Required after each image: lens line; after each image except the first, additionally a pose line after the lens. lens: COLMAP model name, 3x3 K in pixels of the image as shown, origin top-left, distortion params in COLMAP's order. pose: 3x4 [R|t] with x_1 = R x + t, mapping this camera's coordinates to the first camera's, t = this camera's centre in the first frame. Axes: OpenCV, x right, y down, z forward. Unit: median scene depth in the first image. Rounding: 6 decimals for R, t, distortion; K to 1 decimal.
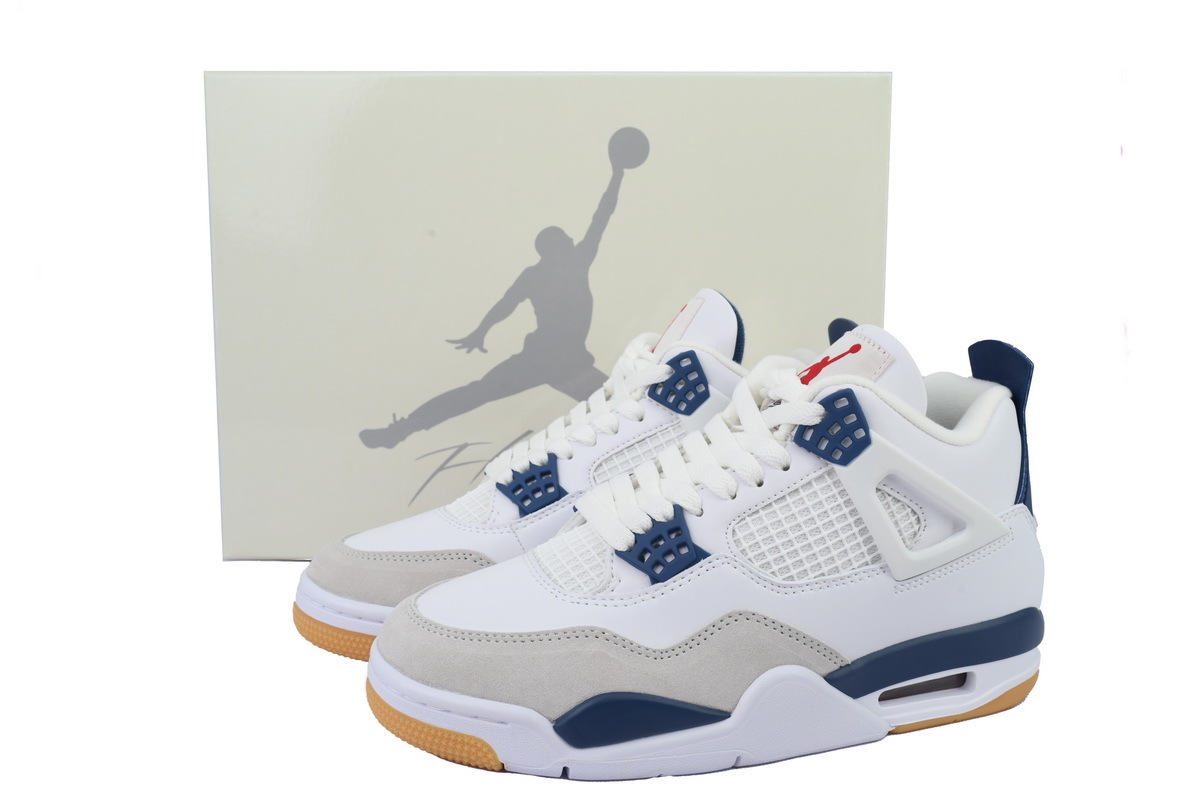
lens RADIAL K [[1234.3, 0, 600.0], [0, 1234.3, 400.0], [0, 0, 1]] dist [0.000488, -0.004617]
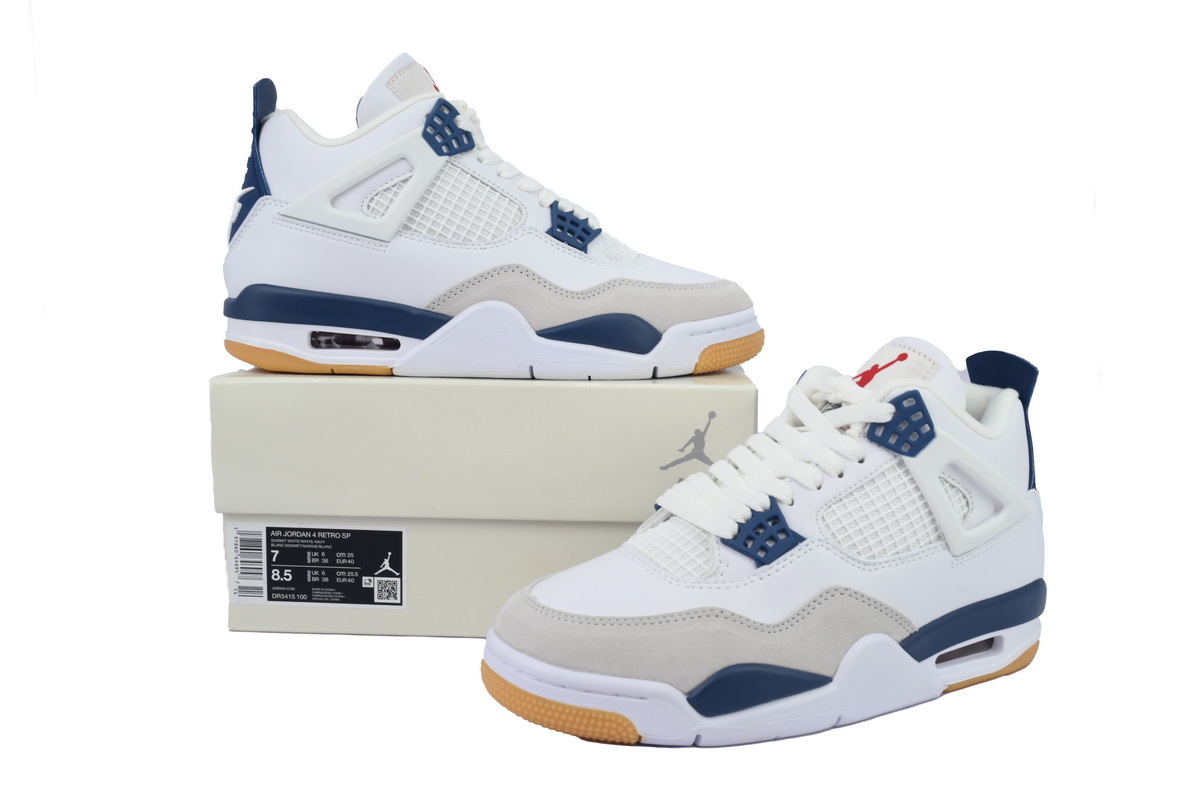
lens RADIAL K [[1234.3, 0, 600.0], [0, 1234.3, 400.0], [0, 0, 1]] dist [0.000488, -0.004617]
pose [[0.979726, -0.015506, 0.199740, -0.315909], [0.022749, 0.999162, -0.034018, 0.032614], [-0.199045, 0.037873, 0.979258, -0.070235]]
